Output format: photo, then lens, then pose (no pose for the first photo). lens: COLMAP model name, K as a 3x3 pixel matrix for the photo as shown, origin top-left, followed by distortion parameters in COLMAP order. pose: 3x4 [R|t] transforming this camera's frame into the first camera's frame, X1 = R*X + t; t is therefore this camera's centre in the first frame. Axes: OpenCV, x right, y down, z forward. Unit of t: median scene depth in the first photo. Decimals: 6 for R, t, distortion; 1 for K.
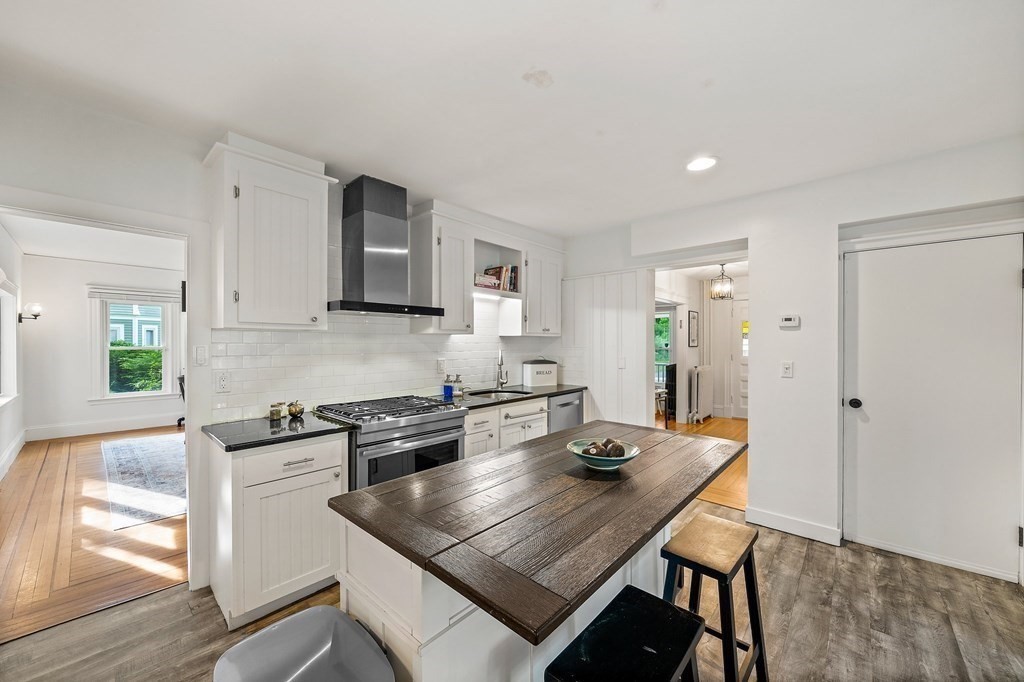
lens RADIAL K [[391.2, 0, 512.1], [0, 391.2, 344.2], [0, 0, 1]] dist [-0.003644, 0.000134]
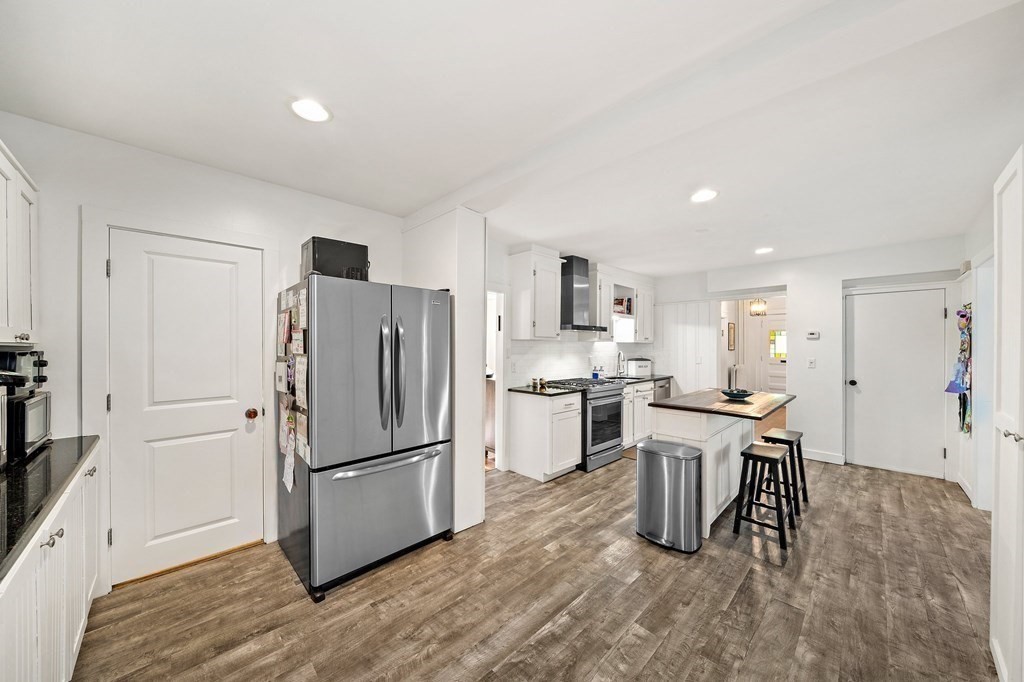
lens RADIAL K [[358.3, 0, 513.7], [0, 358.3, 344.6], [0, 0, 1]] dist [-0.013458, 0.001309]
pose [[0.998231, 0.003226, -0.059368, -0.430076], [-0.003638, 0.999970, -0.006836, -0.000851], [0.059344, 0.007040, 0.998213, -0.535052]]
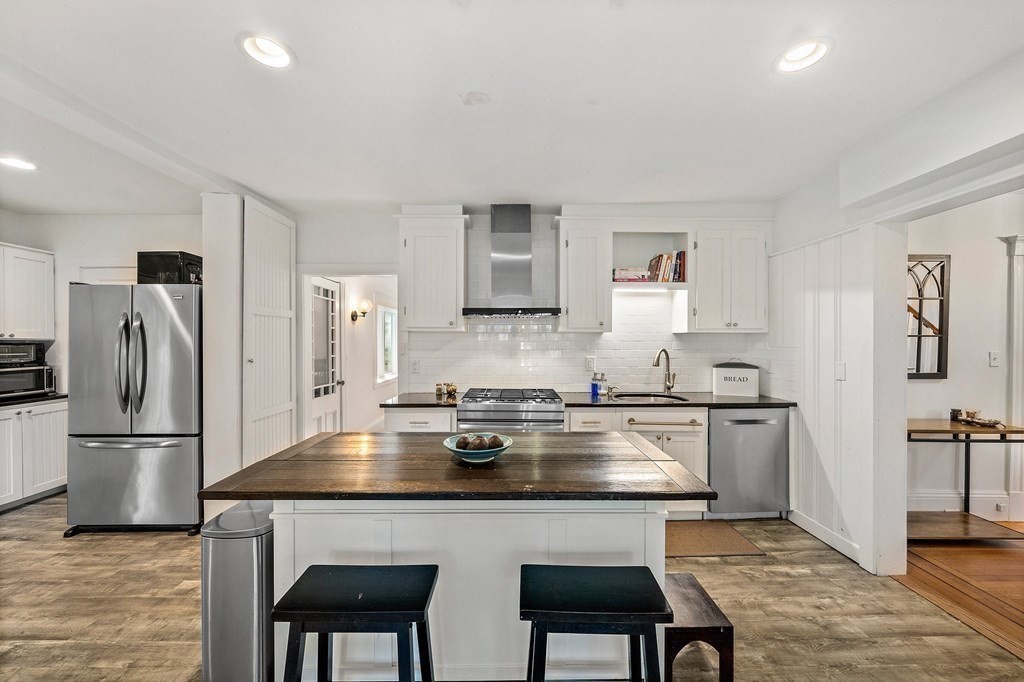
lens RADIAL K [[391.2, 0, 499.8], [0, 391.2, 344.0], [0, 0, 1]] dist [-0.003644, 0.000134]
pose [[0.669981, 0.006477, -0.742350, 0.435019], [-0.003397, 0.999978, 0.005659, -0.000597], [0.742370, -0.001270, 0.669988, 0.149607]]
